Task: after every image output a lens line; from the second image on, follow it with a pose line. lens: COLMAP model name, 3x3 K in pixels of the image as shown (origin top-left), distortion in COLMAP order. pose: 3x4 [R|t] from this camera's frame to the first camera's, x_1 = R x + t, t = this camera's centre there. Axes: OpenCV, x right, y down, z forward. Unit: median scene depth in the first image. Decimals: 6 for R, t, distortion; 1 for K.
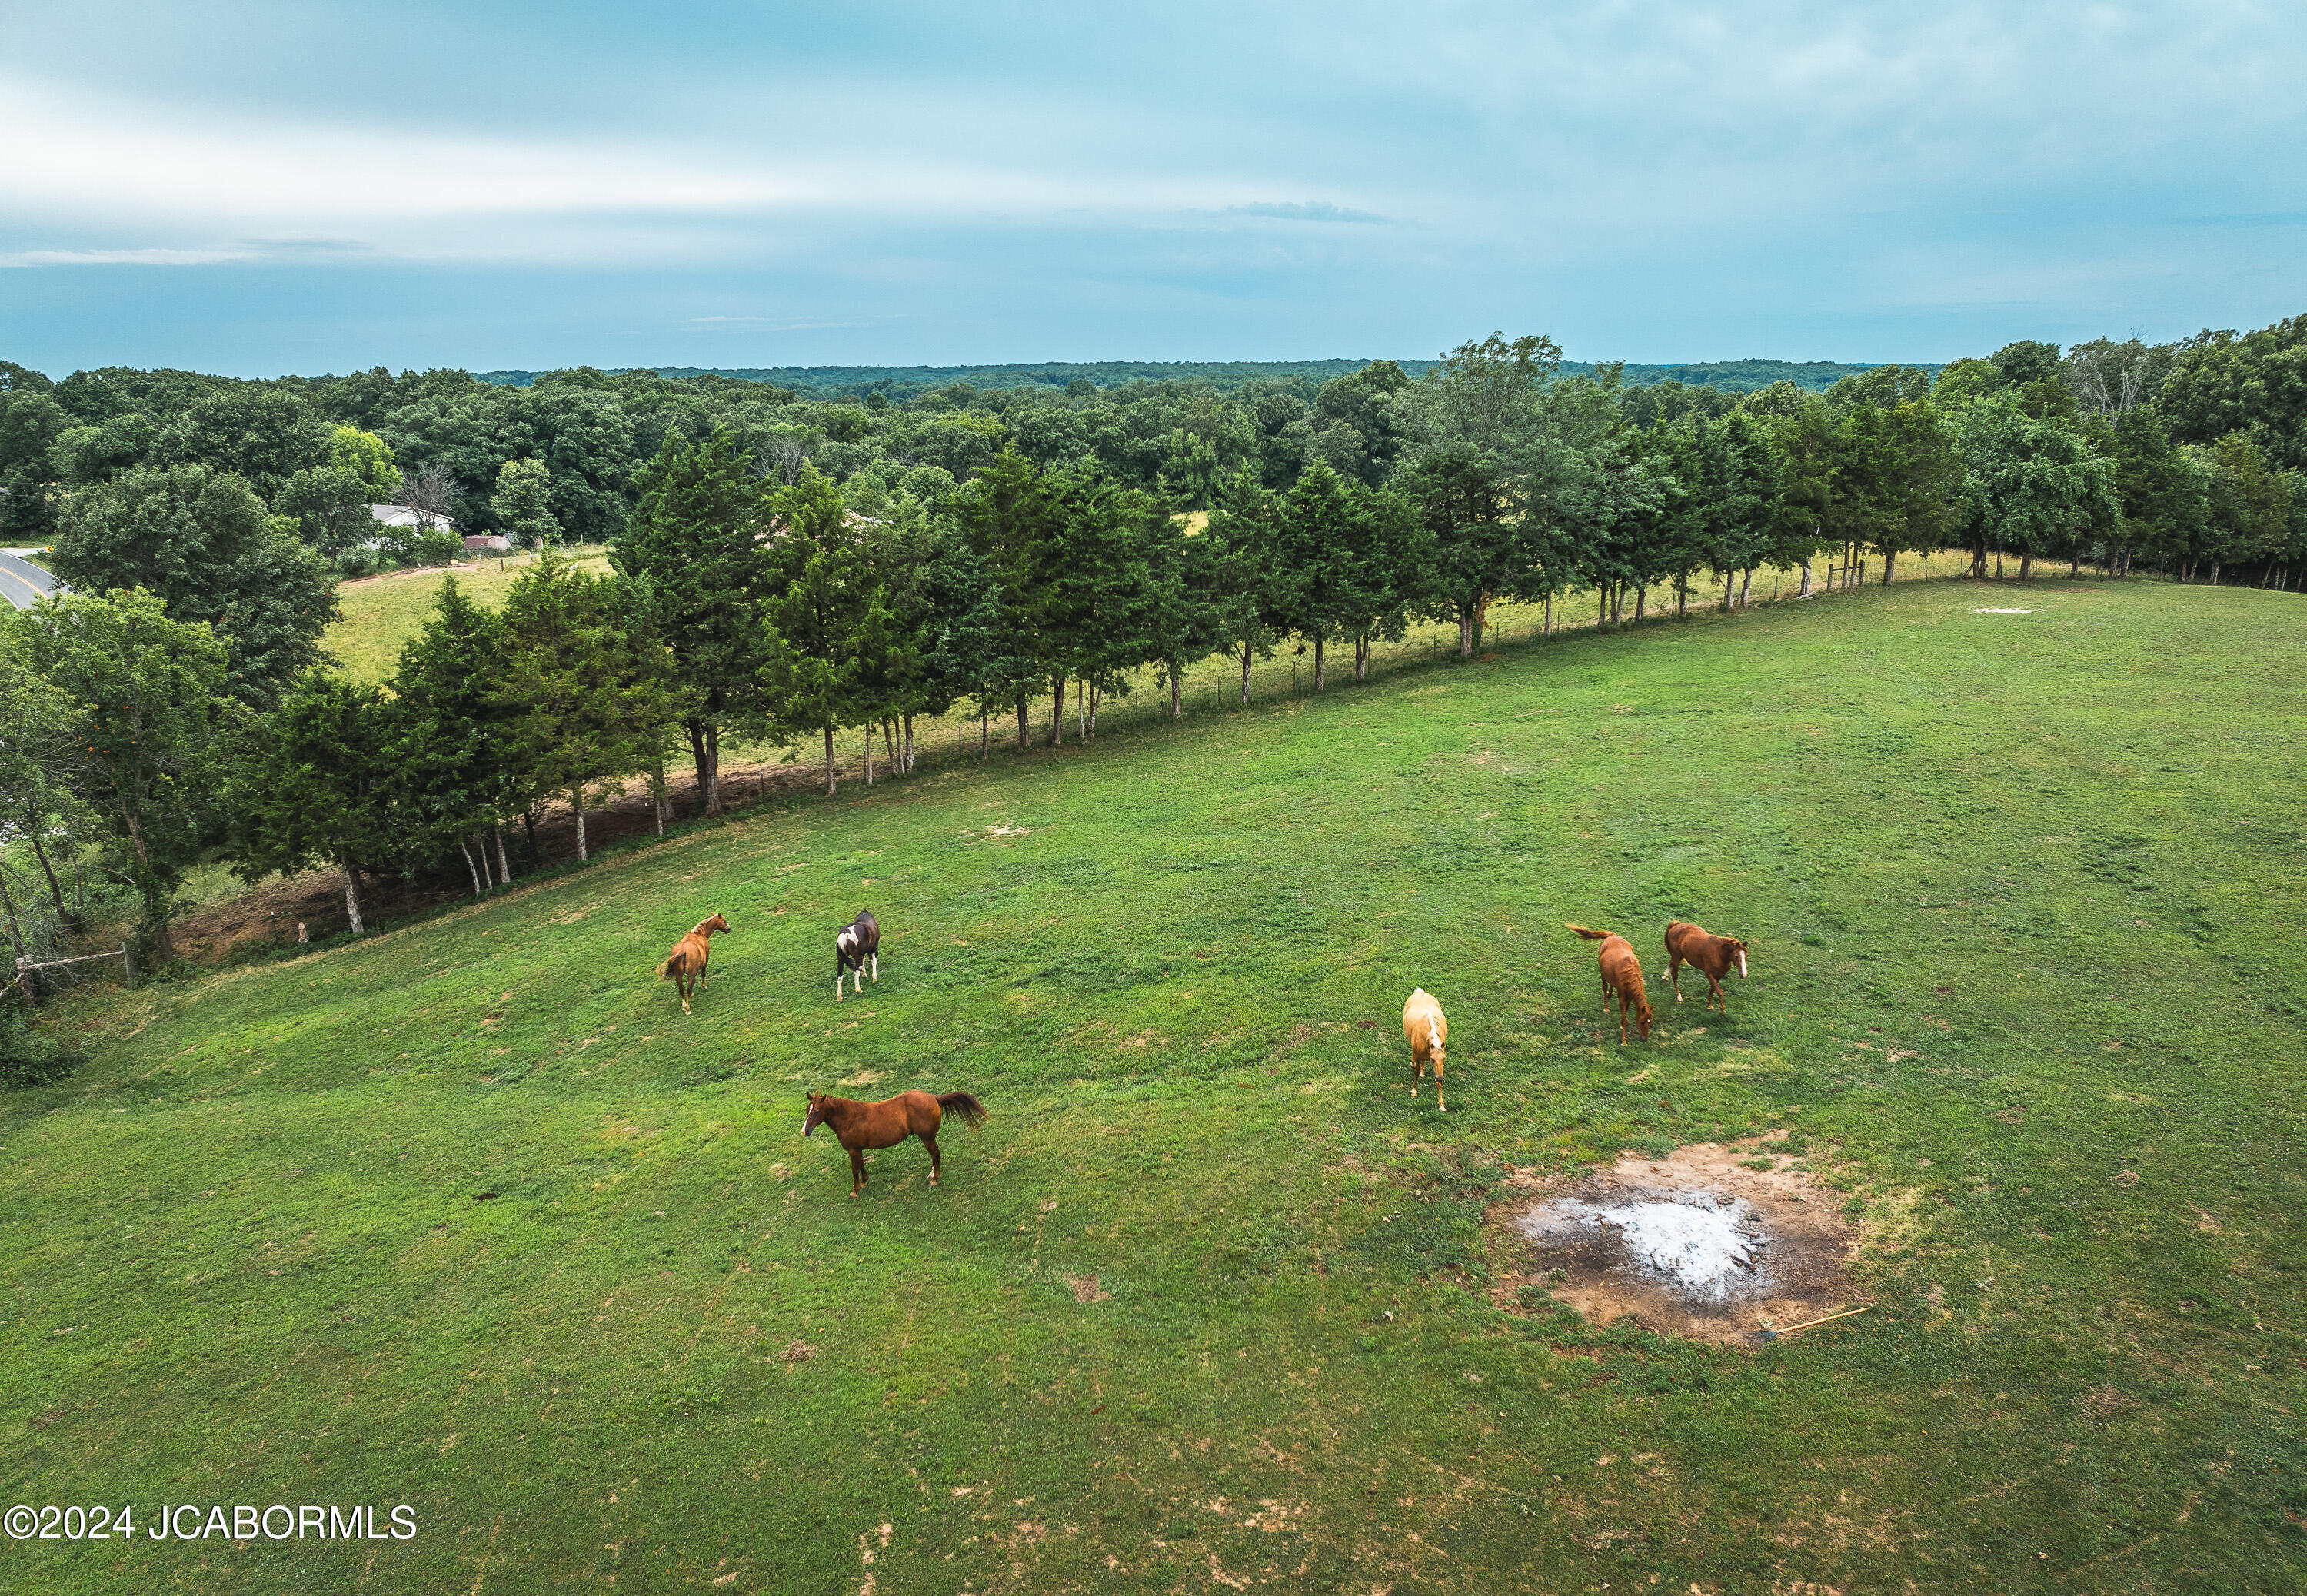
lens RADIAL K [[1607.0, 0, 1152.0], [0, 1607.0, 808.9], [0, 0, 1]] dist [-0.033180, -0.006471]
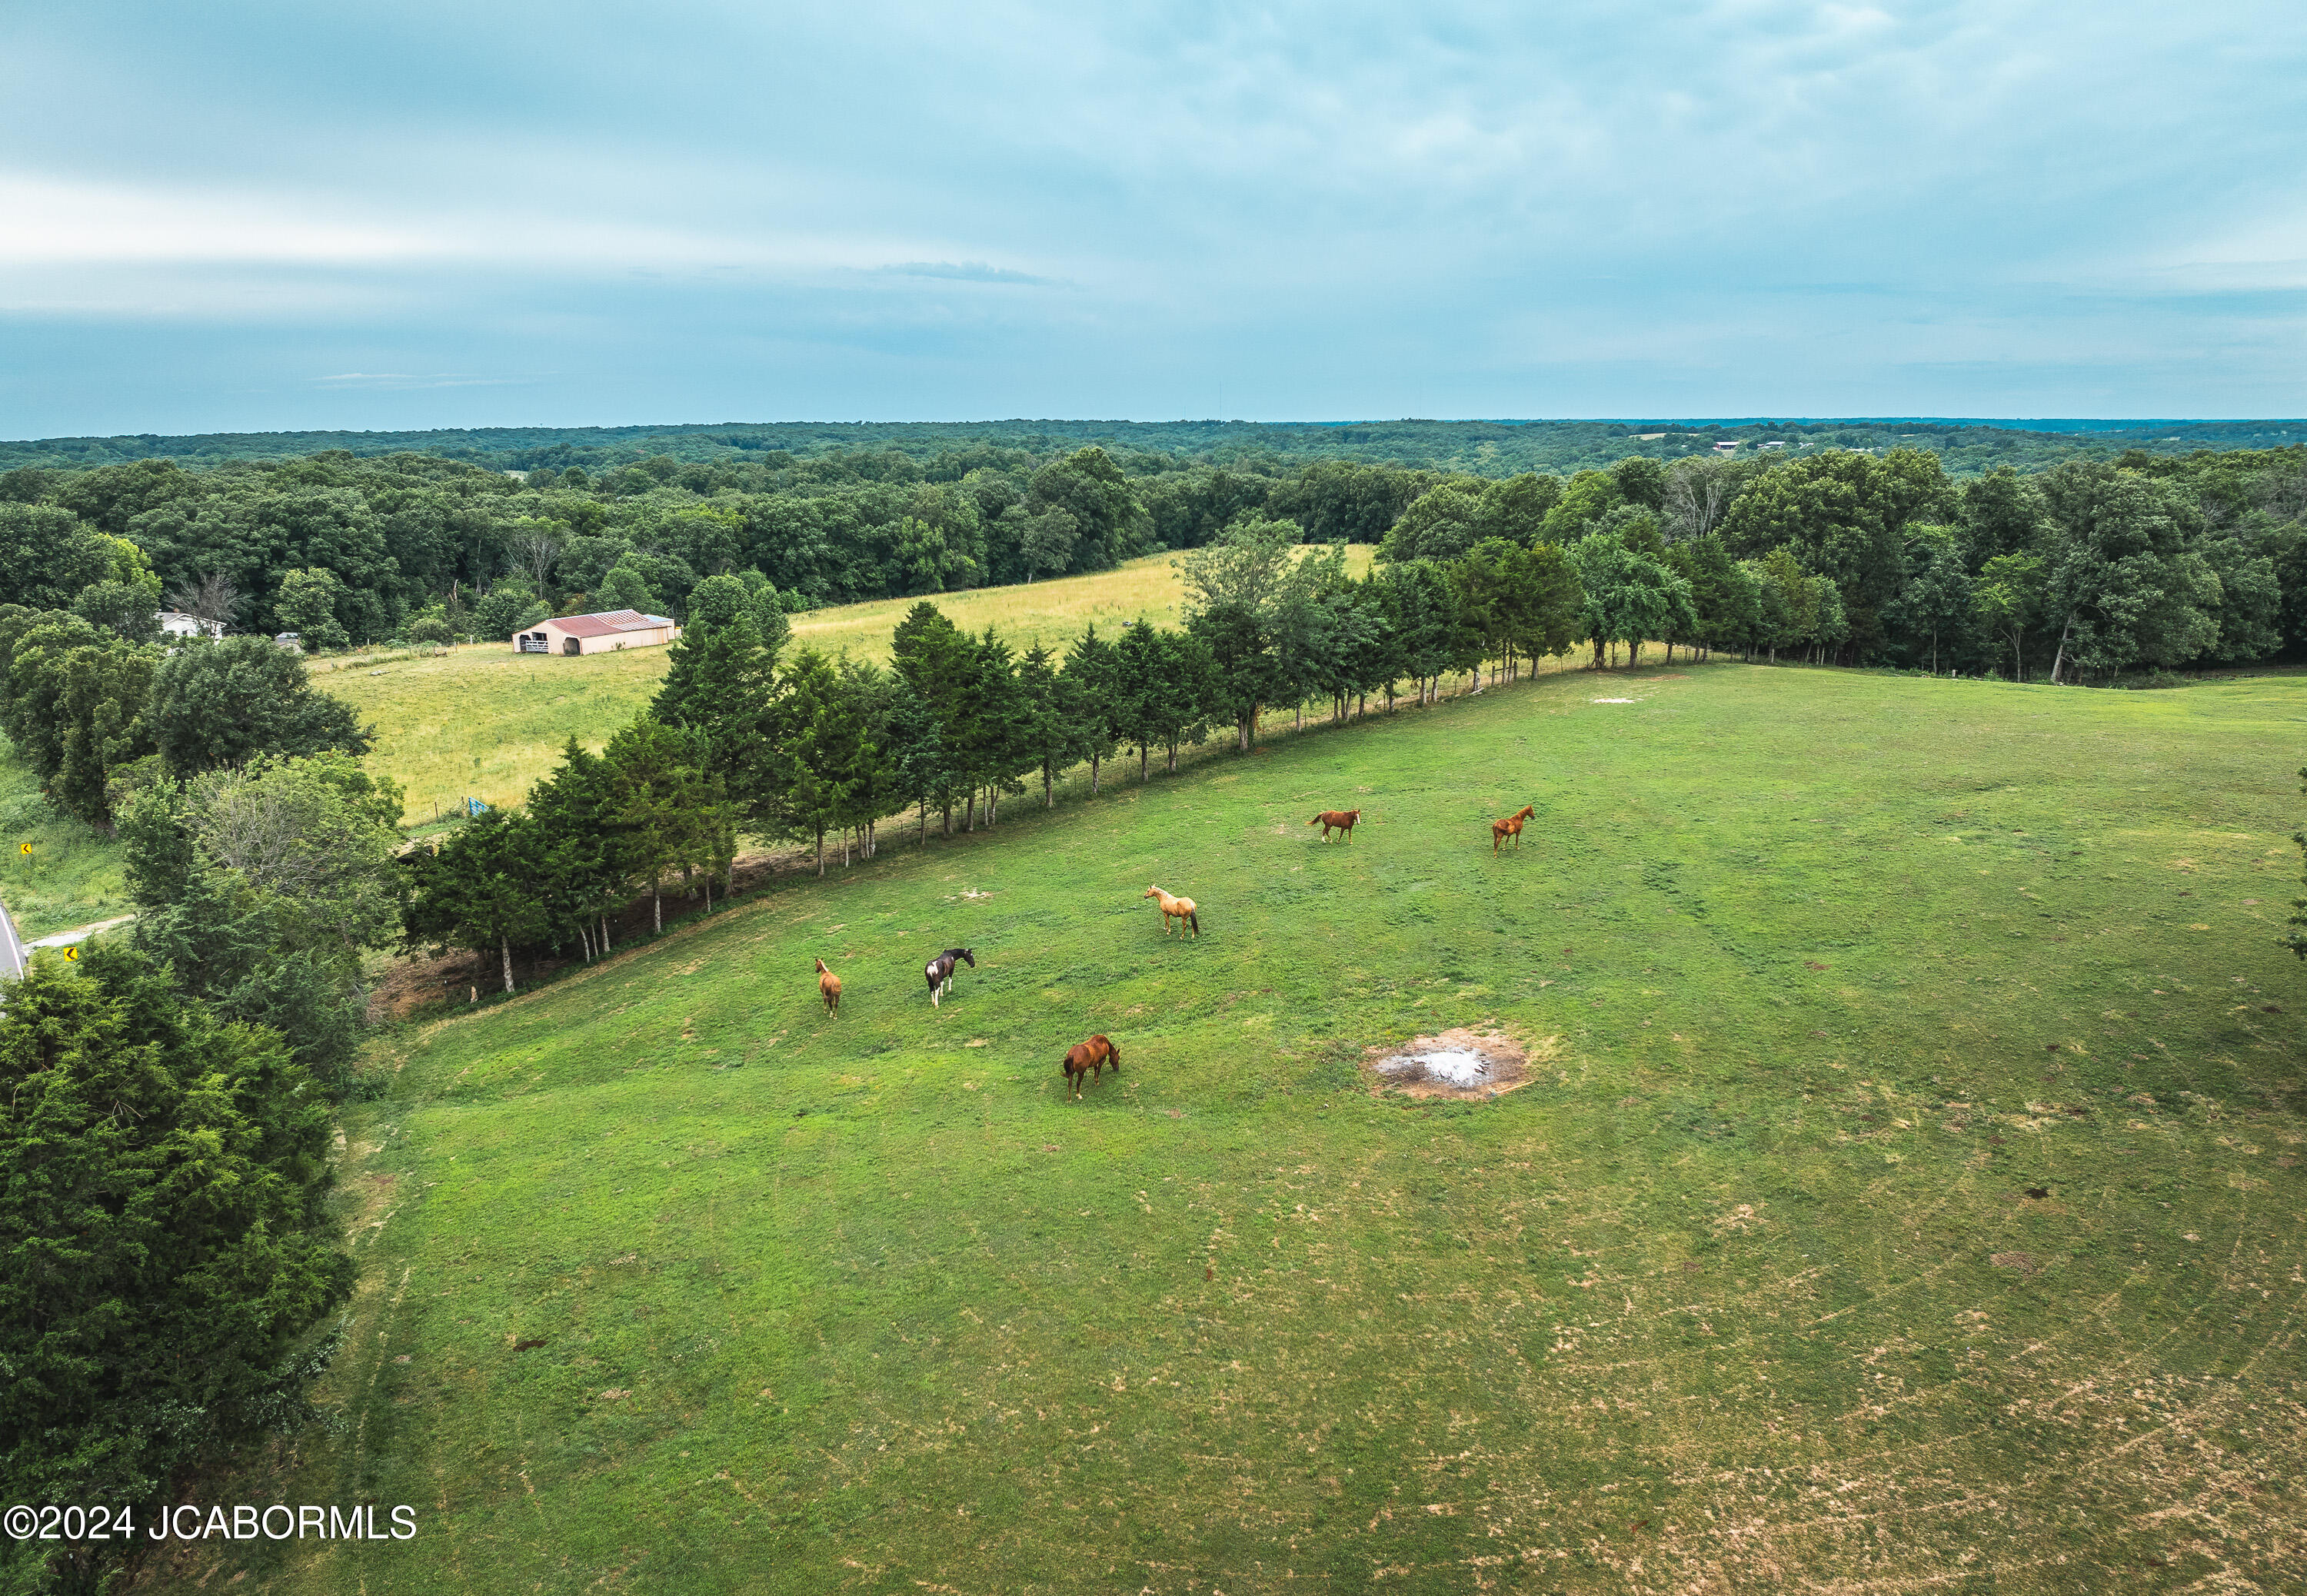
lens RADIAL K [[1607.0, 0, 1148.9], [0, 1607.0, 807.9], [0, 0, 1]] dist [-0.033180, -0.006471]
pose [[0.981716, -0.042398, 0.185569, -0.169861], [0.048824, 0.998351, -0.030193, -0.011183], [-0.183983, 0.038701, 0.982167, -0.395540]]
